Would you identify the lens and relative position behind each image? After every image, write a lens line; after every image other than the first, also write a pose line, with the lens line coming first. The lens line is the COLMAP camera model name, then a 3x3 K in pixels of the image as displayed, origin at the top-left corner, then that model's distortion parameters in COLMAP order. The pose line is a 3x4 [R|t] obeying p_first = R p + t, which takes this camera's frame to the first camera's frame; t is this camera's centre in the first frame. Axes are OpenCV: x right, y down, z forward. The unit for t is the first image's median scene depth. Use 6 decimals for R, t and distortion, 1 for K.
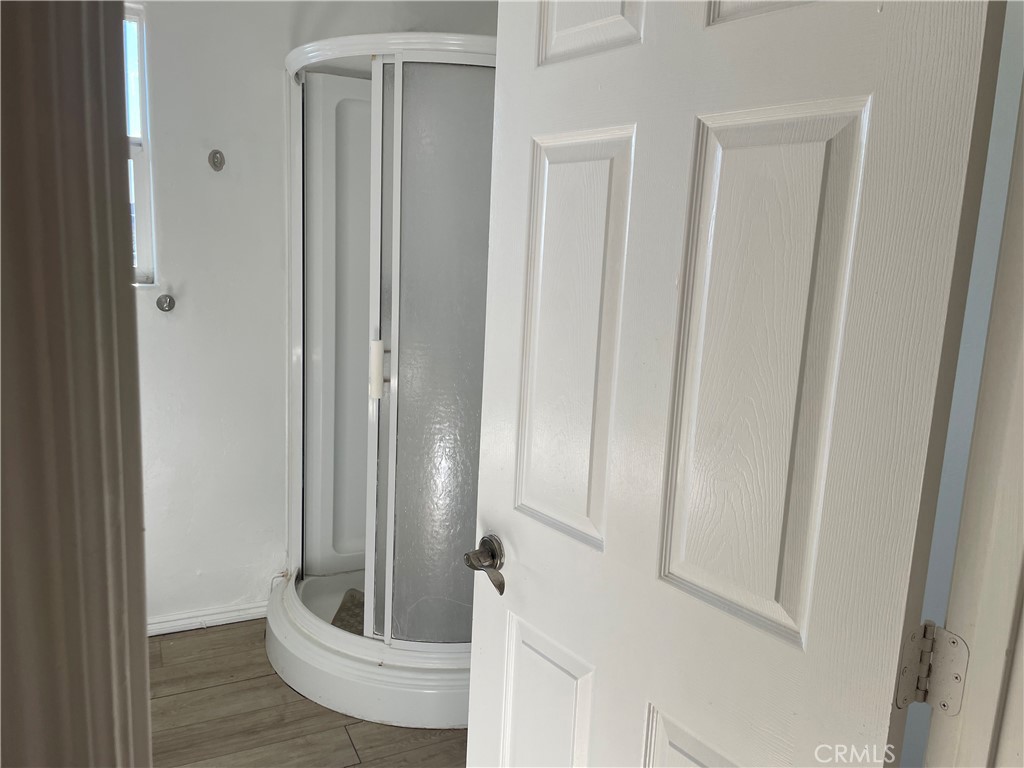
lens RADIAL K [[769.4, 0, 520.0], [0, 769.4, 370.0], [0, 0, 1]] dist [0.105127, -0.143263]
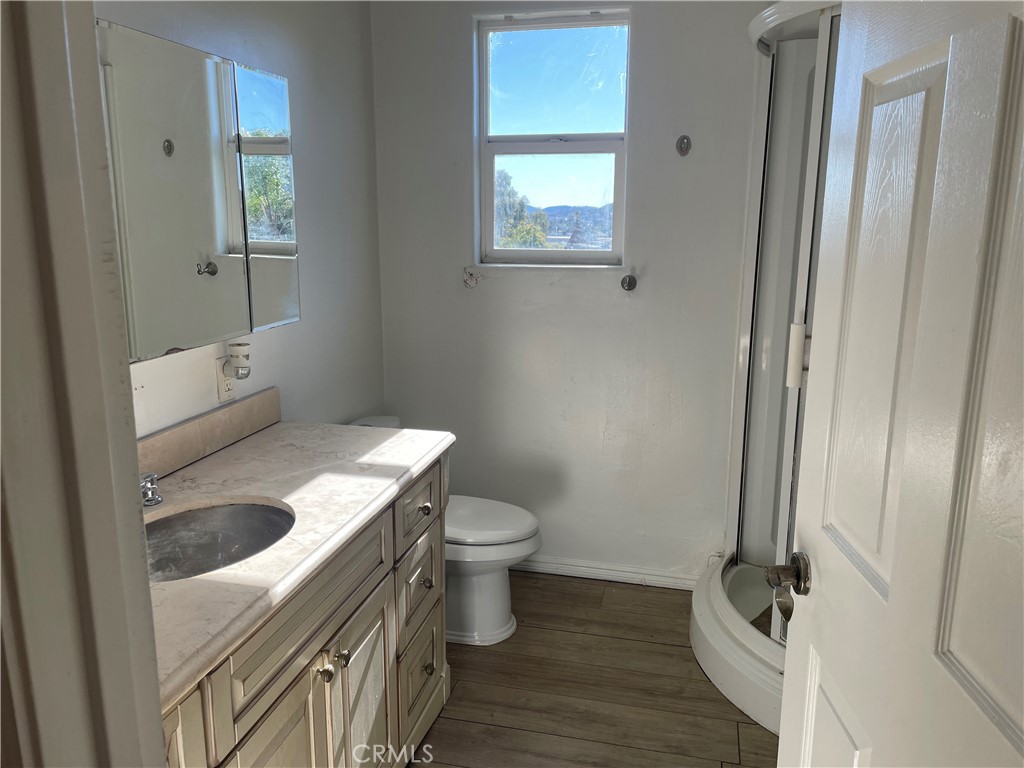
lens RADIAL K [[769.4, 0, 520.0], [0, 769.4, 370.0], [0, 0, 1]] dist [0.105127, -0.143263]
pose [[0.774506, 0.086952, -0.626562, 0.127687], [-0.075135, 0.996141, 0.045364, -0.001665], [0.628088, 0.011942, 0.778051, 0.068743]]
